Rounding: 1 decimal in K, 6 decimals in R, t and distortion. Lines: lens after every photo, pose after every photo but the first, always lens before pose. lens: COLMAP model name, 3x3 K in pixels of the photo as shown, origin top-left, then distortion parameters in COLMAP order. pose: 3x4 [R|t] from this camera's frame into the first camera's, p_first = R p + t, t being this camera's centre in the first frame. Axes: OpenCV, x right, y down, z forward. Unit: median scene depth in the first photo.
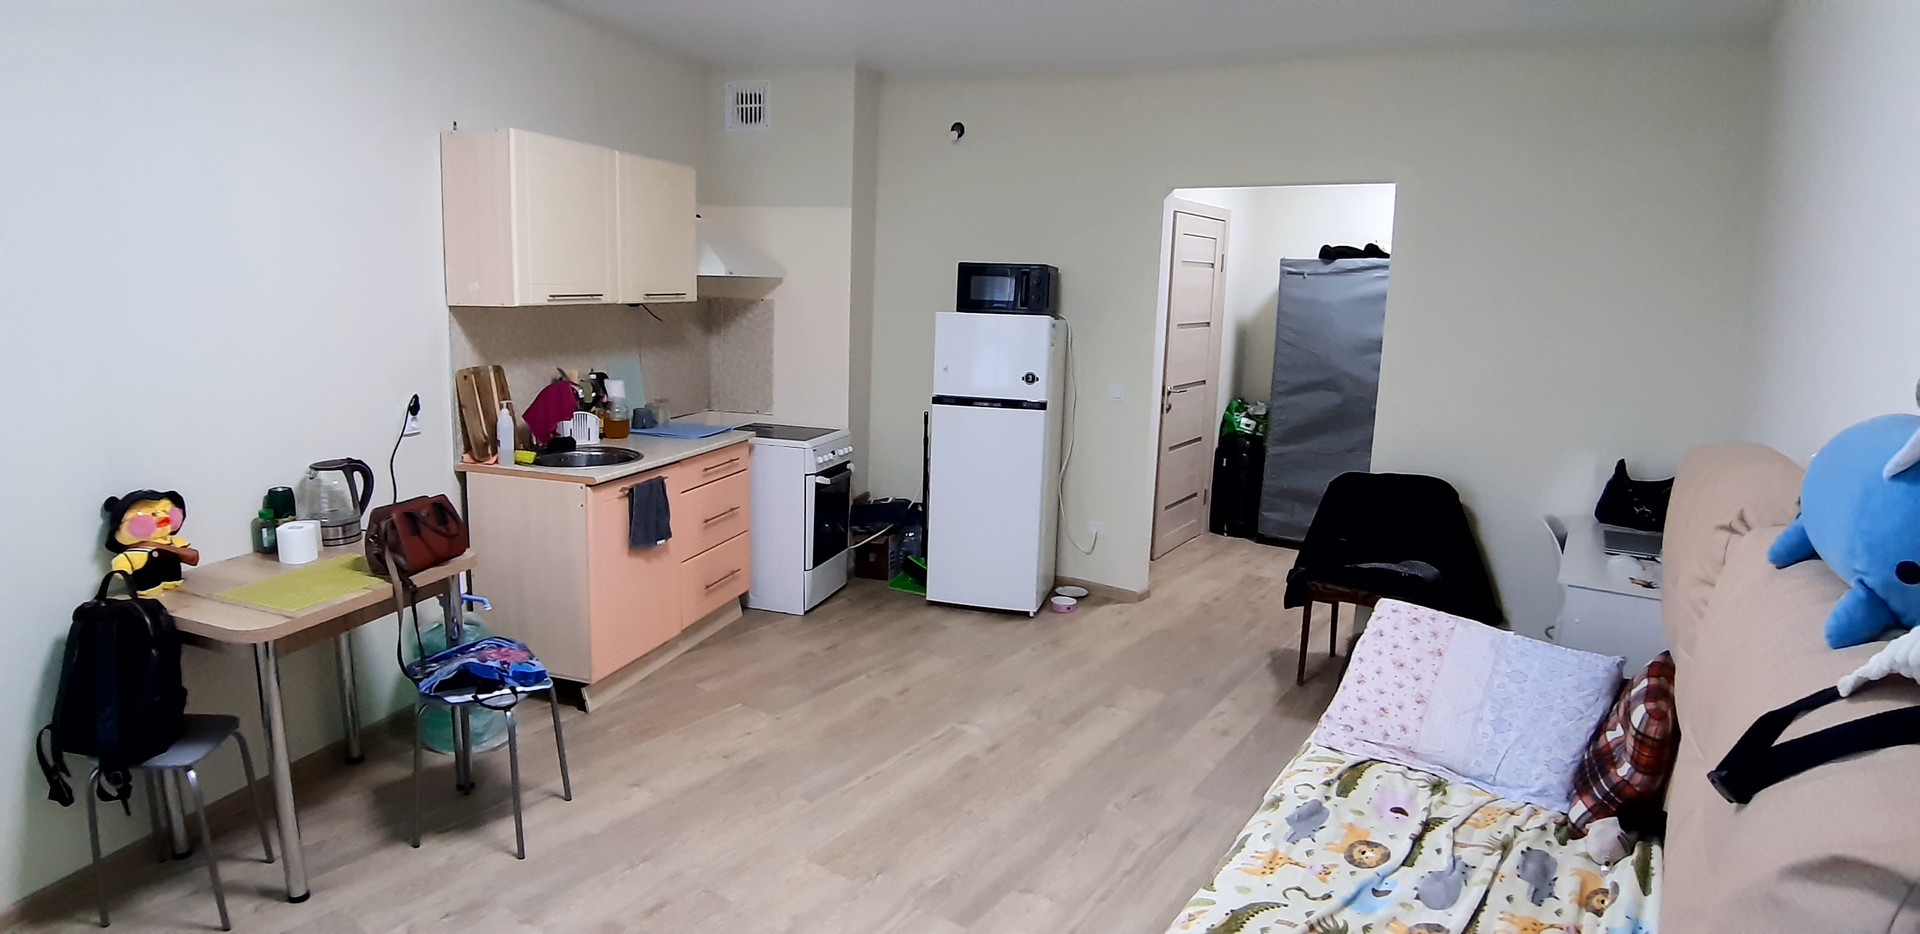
lens RADIAL K [[996.6, 0, 964.8], [0, 996.6, 460.6], [0, 0, 1]] dist [-0.065958, -0.011167]
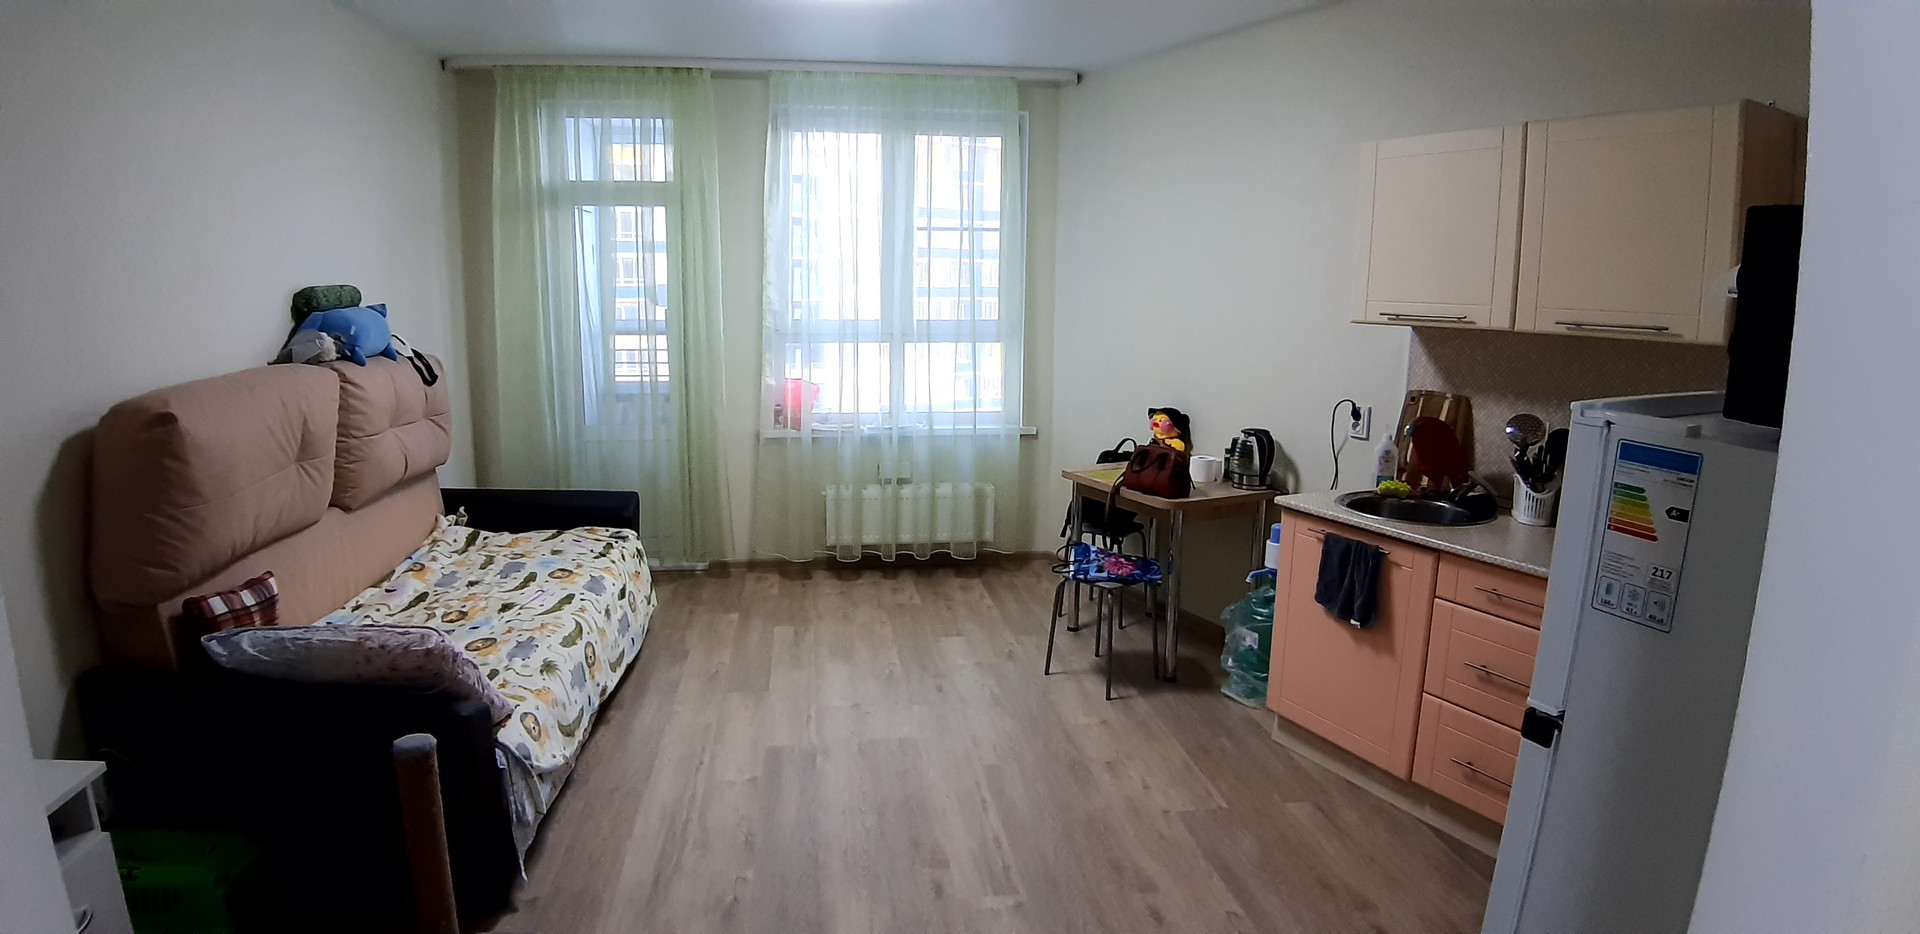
lens RADIAL K [[996.6, 0, 917.6], [0, 996.6, 484.5], [0, 0, 1]] dist [-0.065958, -0.011167]
pose [[-0.760891, 0.090210, -0.642578, 0.568229], [-0.141065, 0.943608, 0.299509, -0.260975], [0.633360, 0.318539, -0.705257, 1.613064]]
